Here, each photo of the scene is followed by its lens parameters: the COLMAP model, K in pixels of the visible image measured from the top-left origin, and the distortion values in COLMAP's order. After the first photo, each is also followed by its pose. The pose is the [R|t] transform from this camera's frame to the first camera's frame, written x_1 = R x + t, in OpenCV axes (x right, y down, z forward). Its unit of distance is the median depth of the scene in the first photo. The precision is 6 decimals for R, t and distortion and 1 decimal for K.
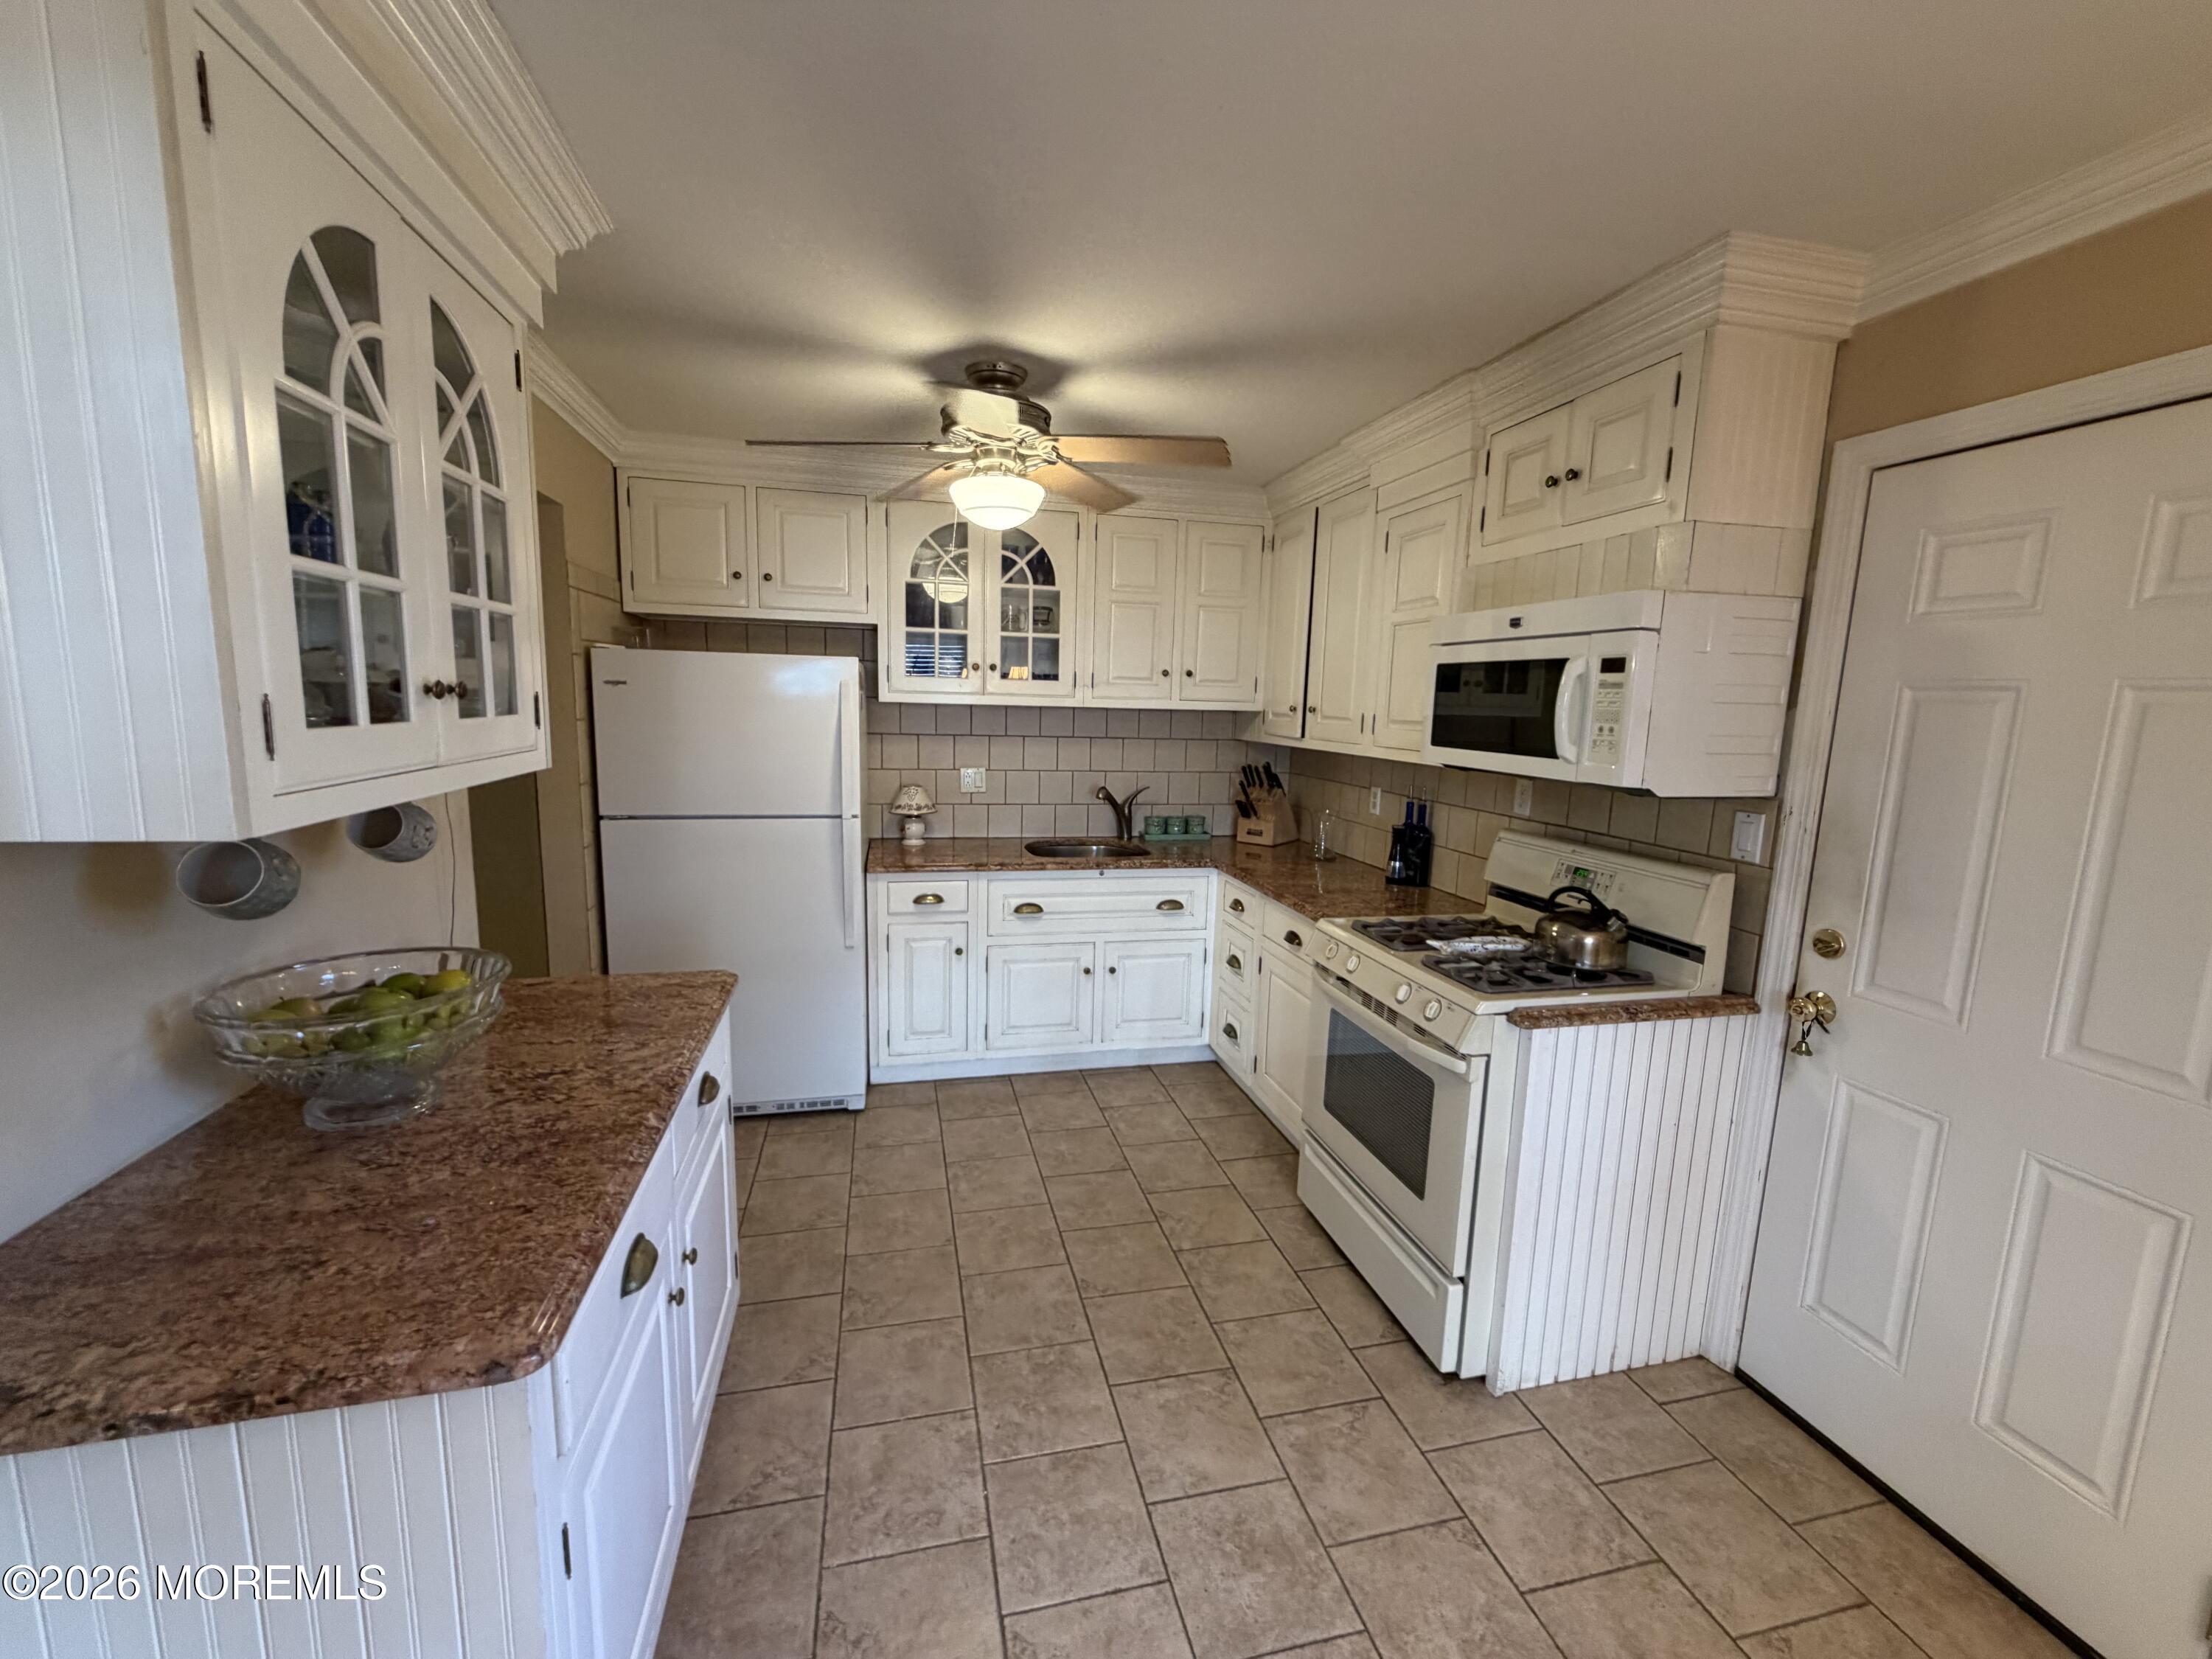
lens RADIAL K [[883.3, 0, 1101.2], [0, 883.3, 826.9], [0, 0, 1]] dist [0.000101, 0.000383]
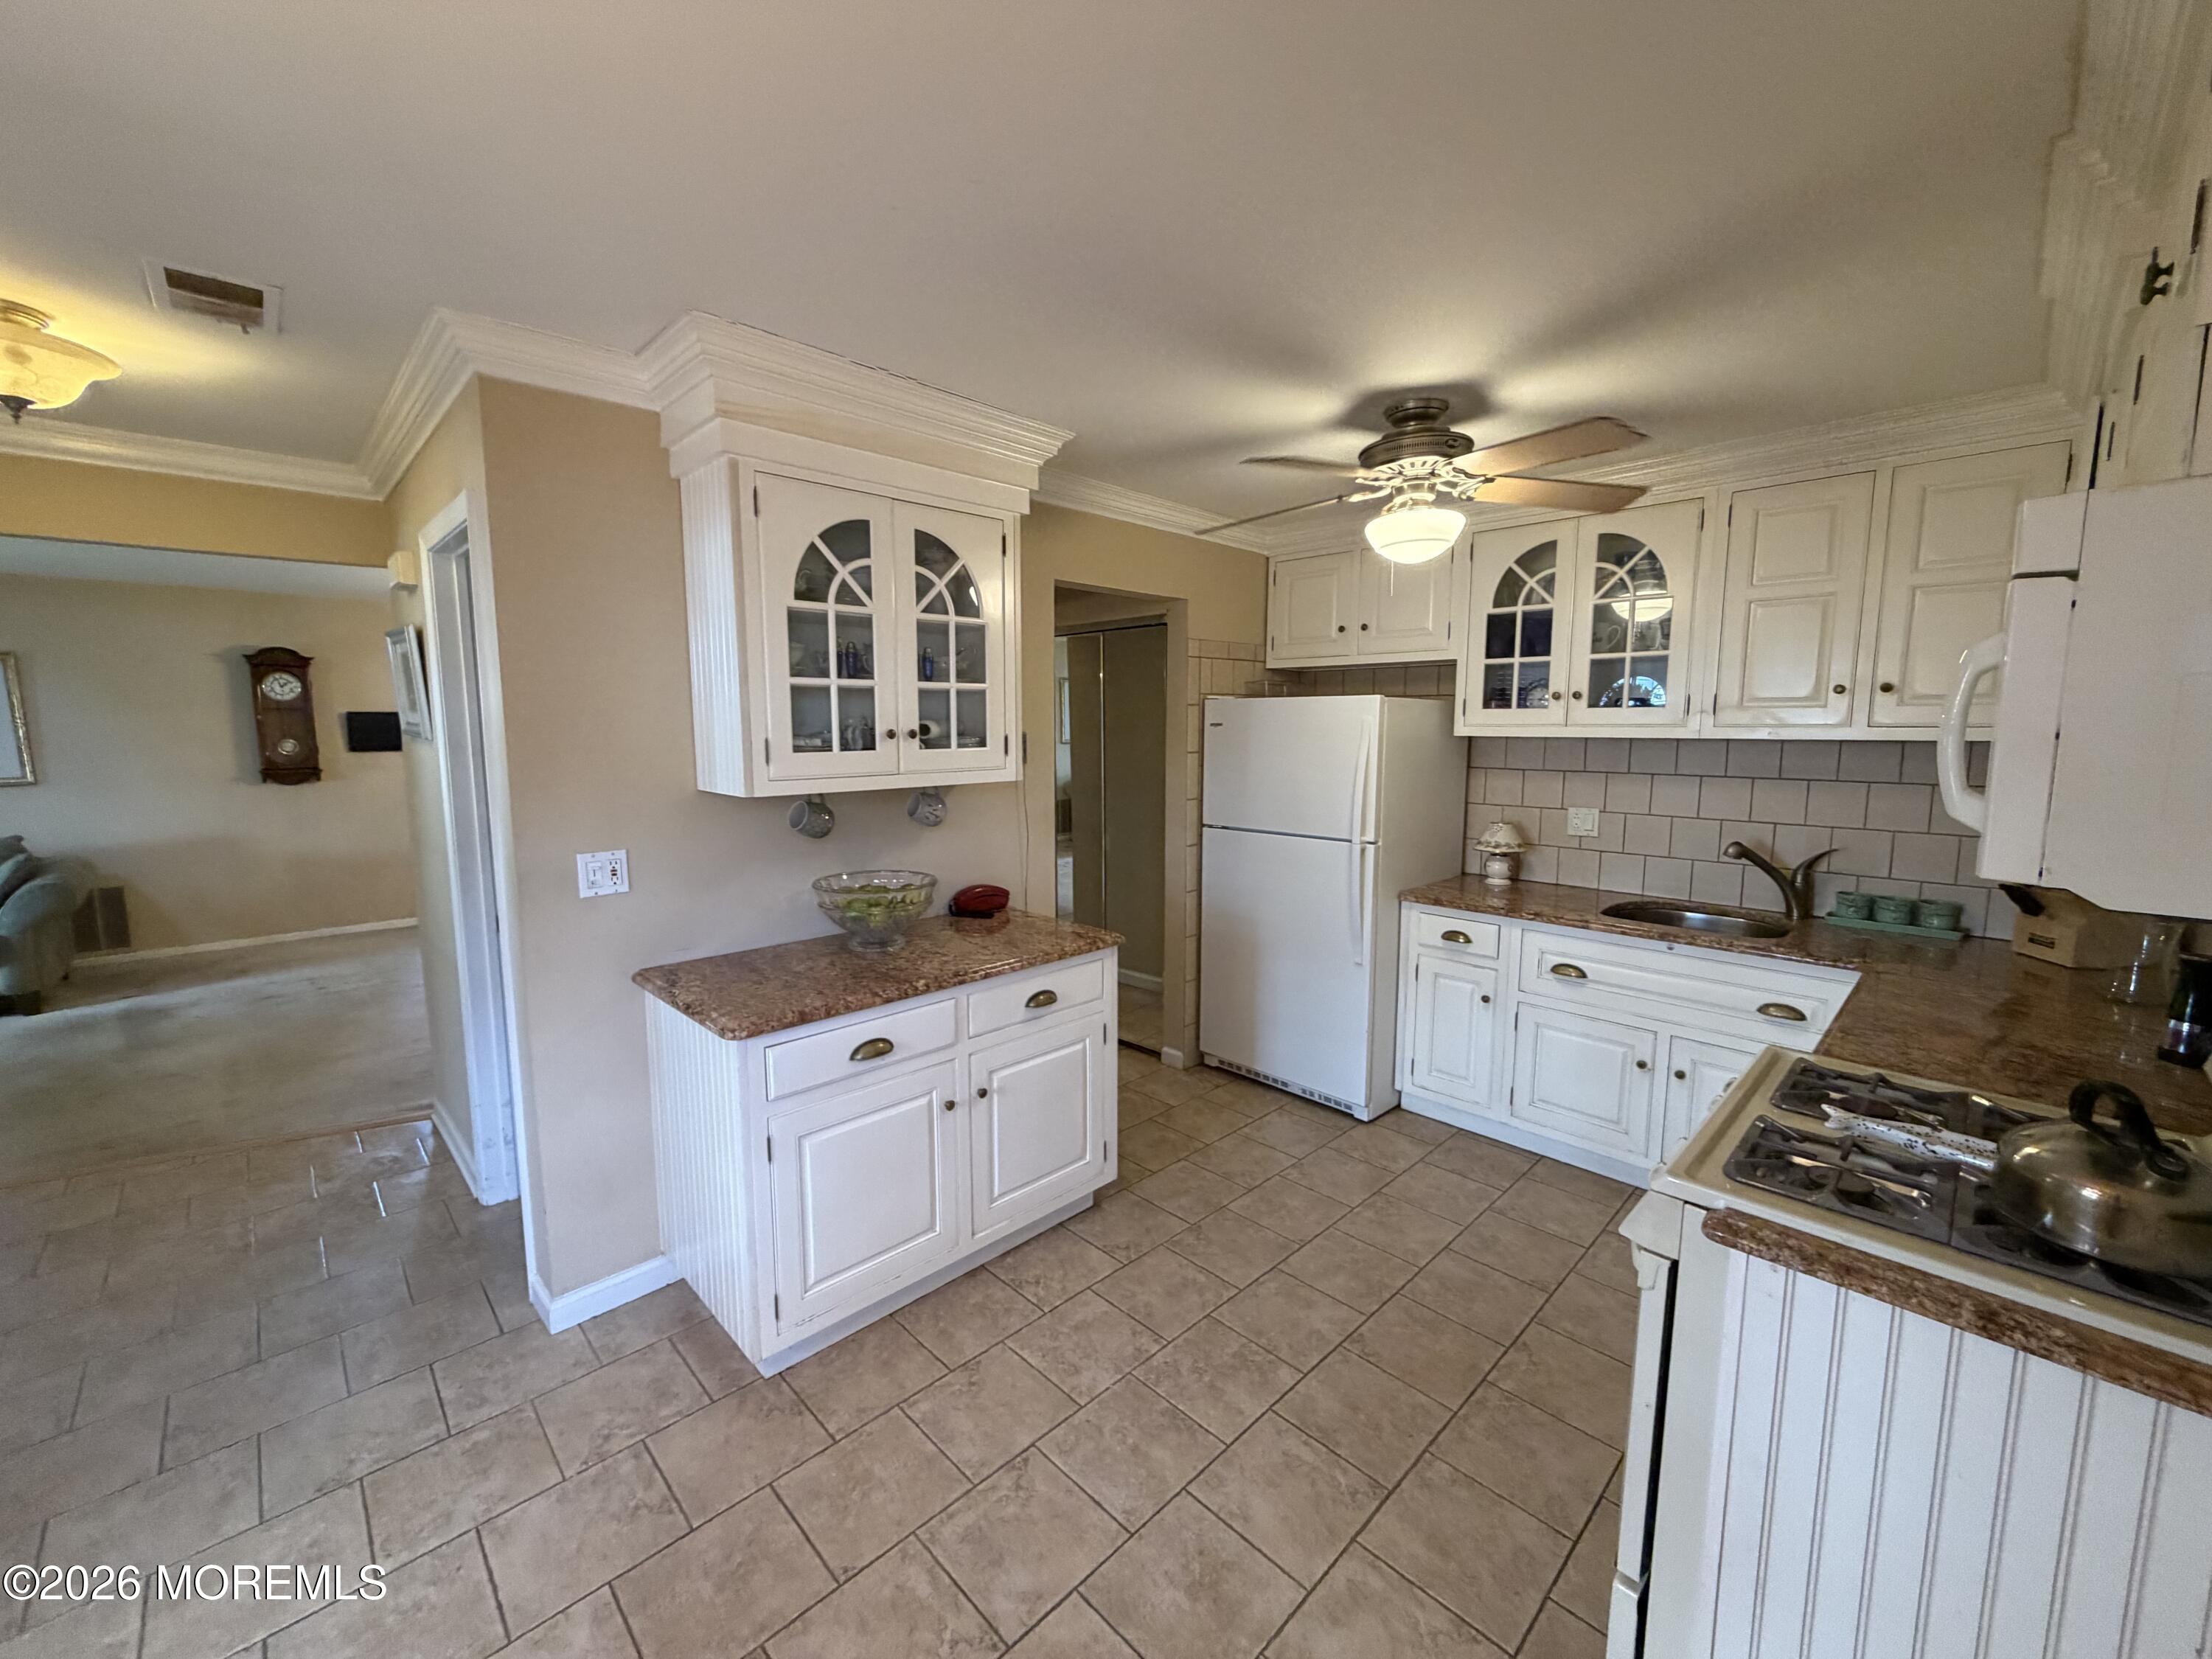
lens RADIAL K [[883.3, 0, 1103.1], [0, 883.3, 826.3], [0, 0, 1]] dist [0.000101, 0.000383]
pose [[0.509423, 0.073244, -0.857394, 0.600318], [-0.109356, 0.993803, 0.019923, -0.022735], [0.853540, 0.083612, 0.514275, 0.215757]]
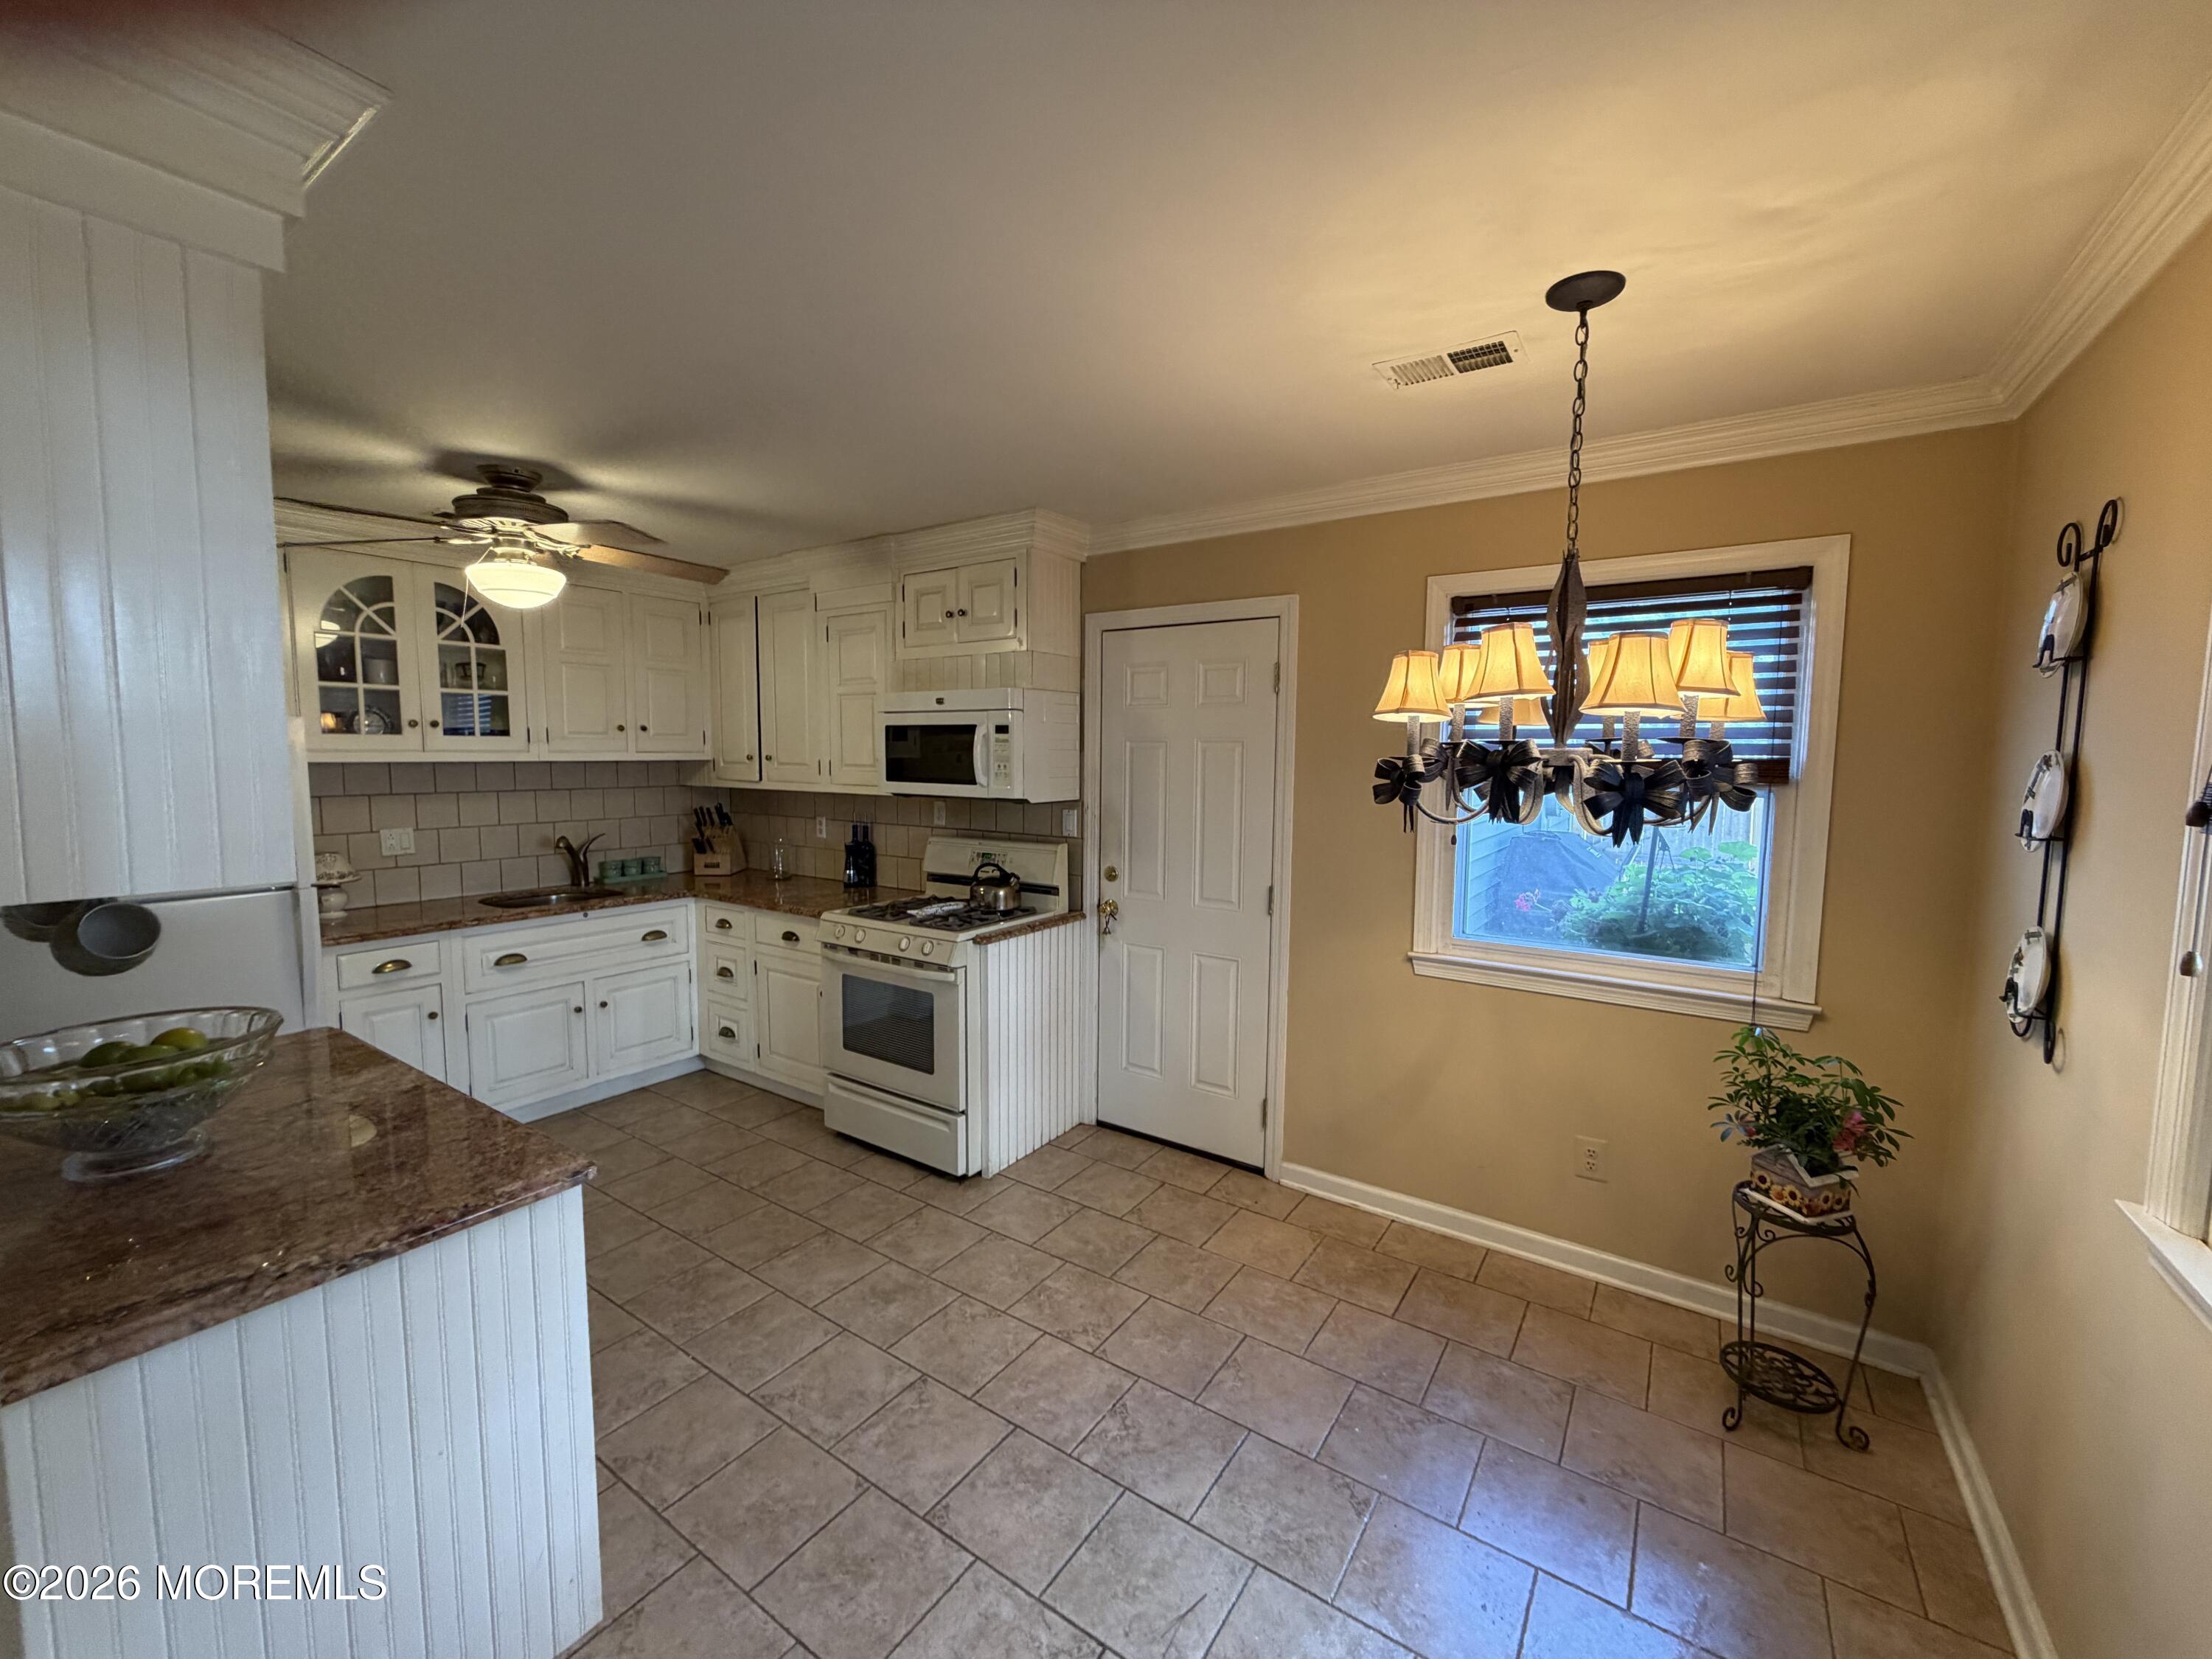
lens RADIAL K [[883.3, 0, 1108.6], [0, 883.3, 824.1], [0, 0, 1]] dist [0.000101, 0.000383]
pose [[0.737148, -0.078058, 0.671208, -0.351564], [0.110648, 0.993842, -0.005939, 0.027971], [-0.666611, 0.078646, 0.741245, -0.325023]]
